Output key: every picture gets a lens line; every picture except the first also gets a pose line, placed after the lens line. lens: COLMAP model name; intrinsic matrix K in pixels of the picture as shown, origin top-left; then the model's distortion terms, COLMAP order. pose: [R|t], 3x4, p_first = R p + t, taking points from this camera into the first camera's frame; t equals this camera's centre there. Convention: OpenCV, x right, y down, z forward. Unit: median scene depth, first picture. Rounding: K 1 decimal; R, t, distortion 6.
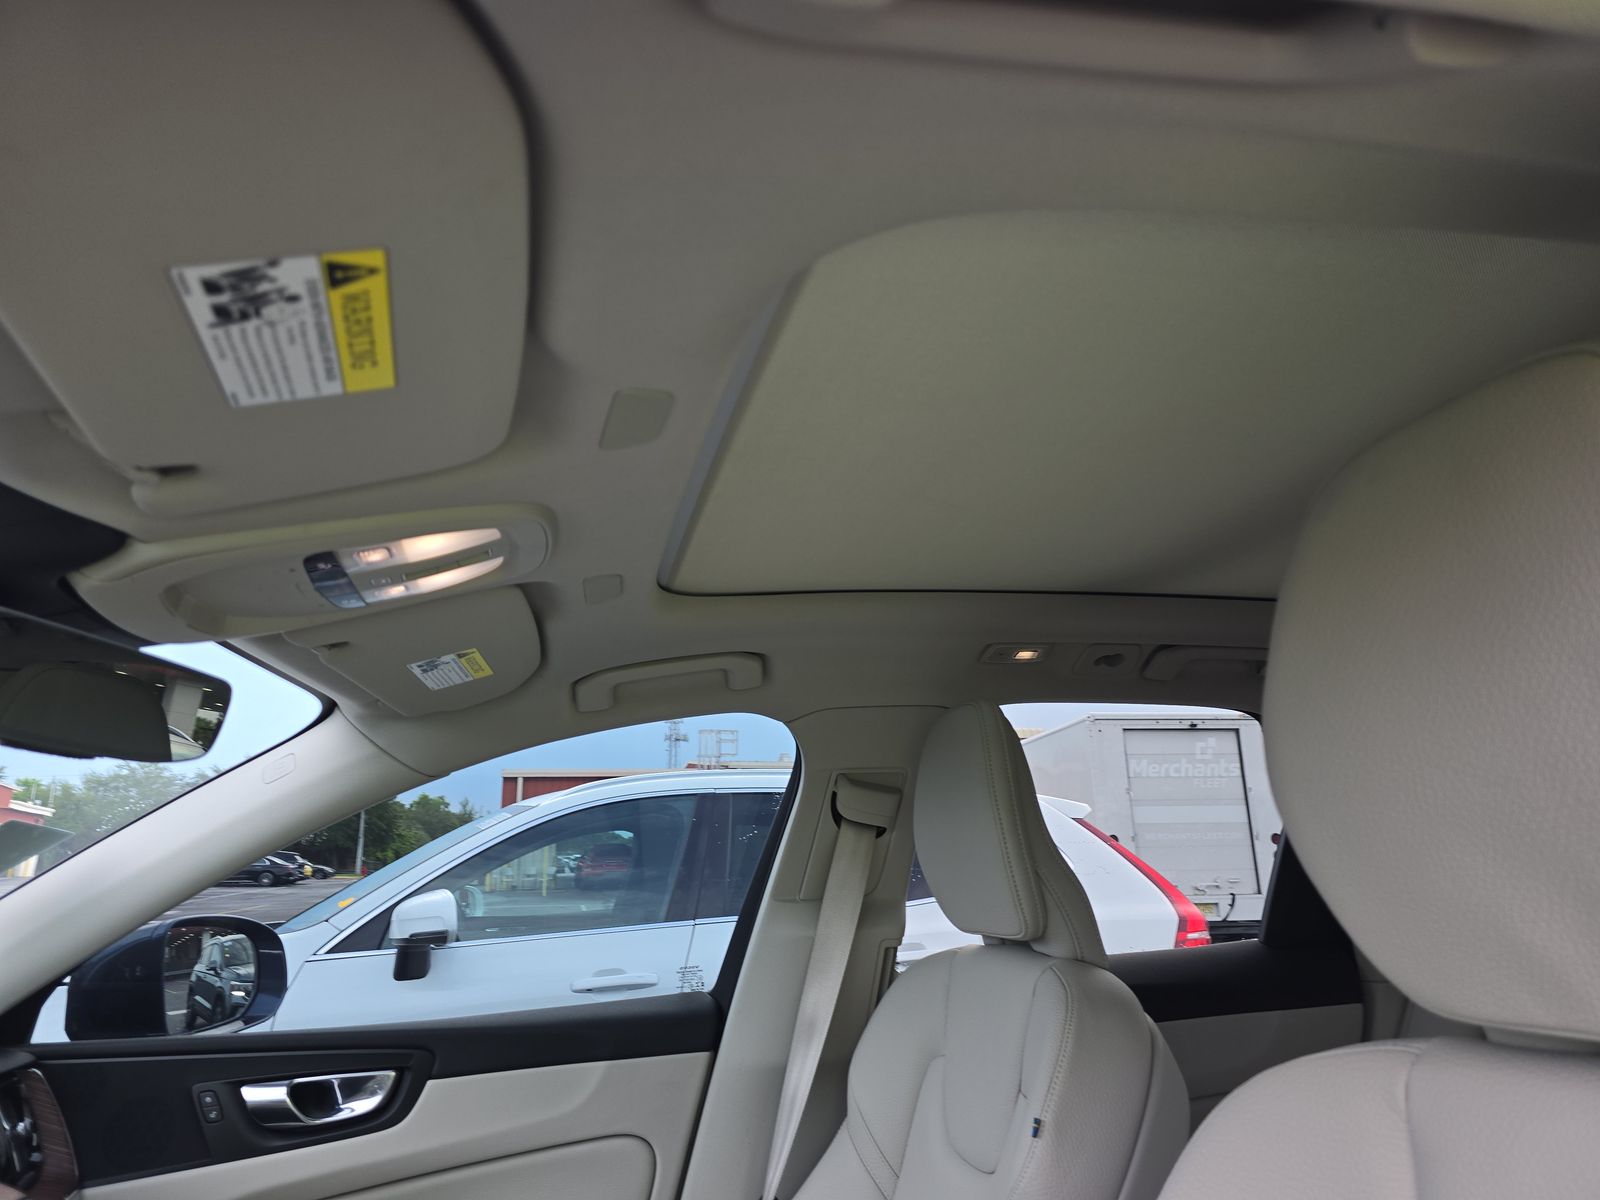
lens RADIAL K [[1094.4, 0, 789.8], [0, 1094.4, 595.6], [0, 0, 1]] dist [0.043626, -0.048441]
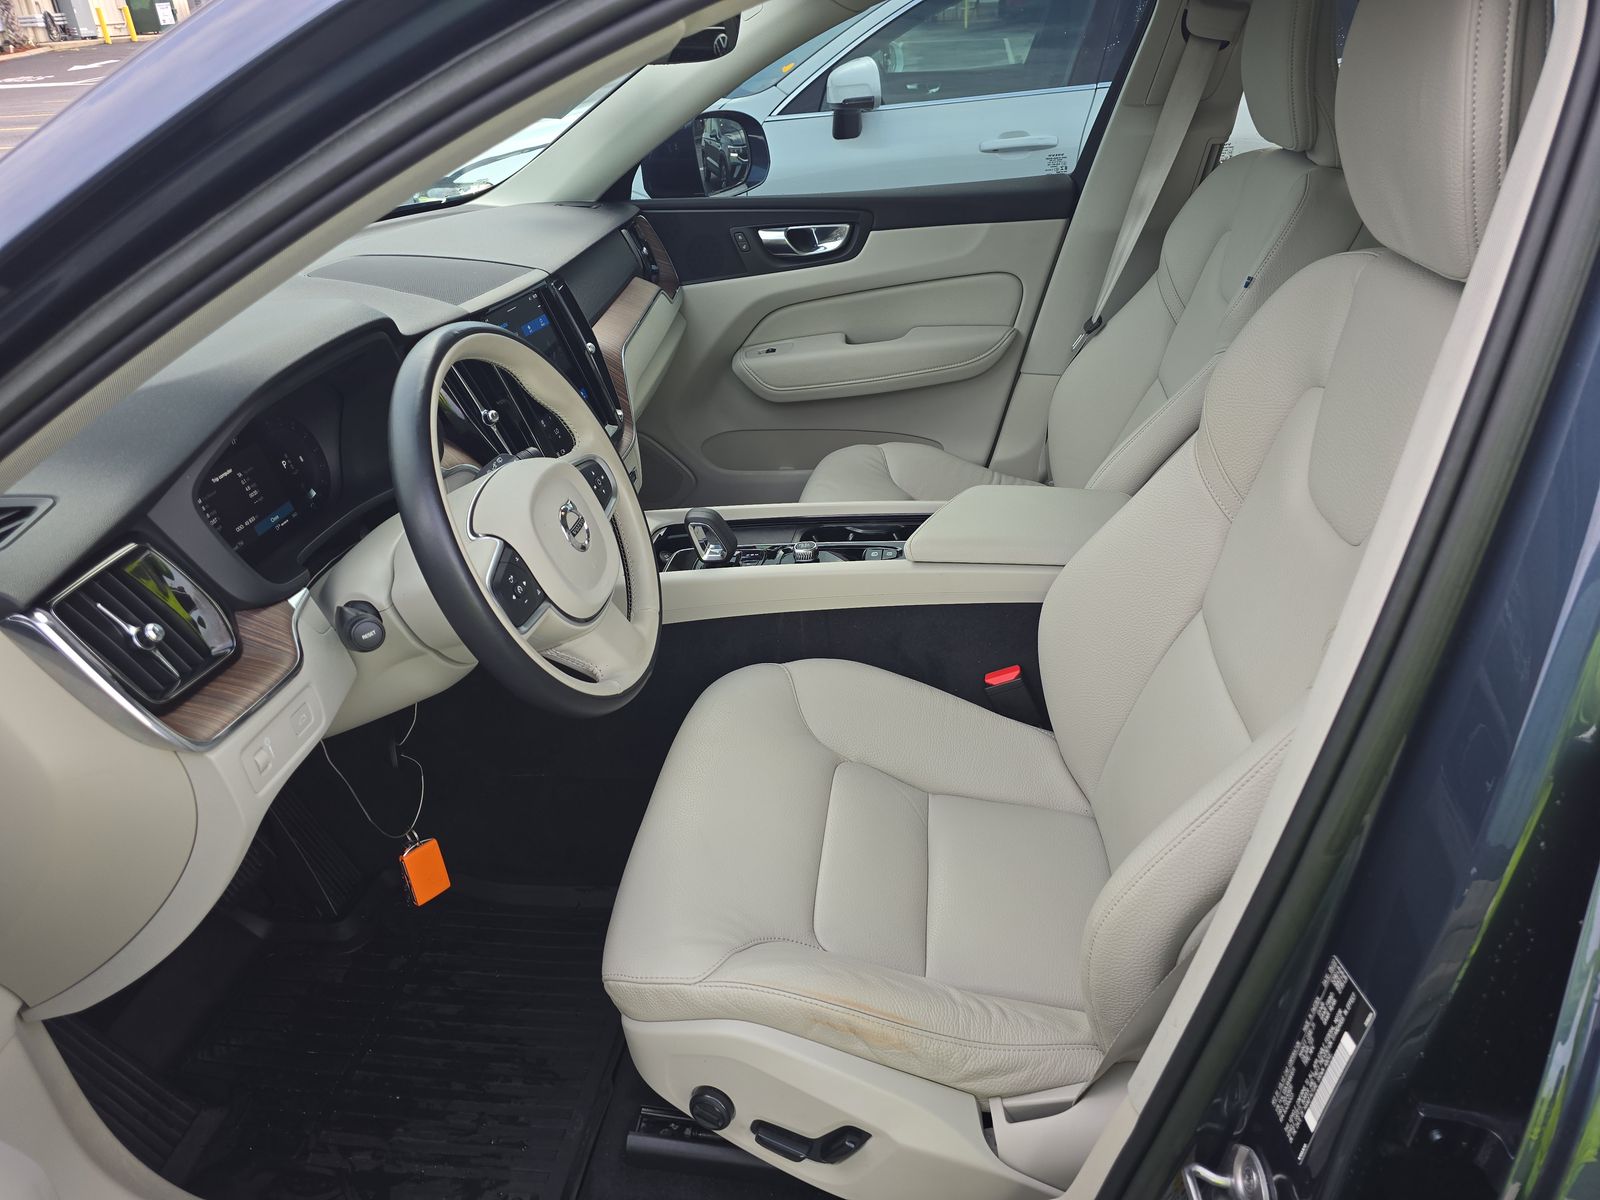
lens RADIAL K [[1094.4, 0, 789.8], [0, 1094.4, 595.6], [0, 0, 1]] dist [0.043626, -0.048441]
pose [[0.937774, 0.145745, -0.315181, 0.107619], [0.106905, 0.742396, 0.661377, -0.184985], [0.330381, -0.653916, 0.680618, -0.361324]]
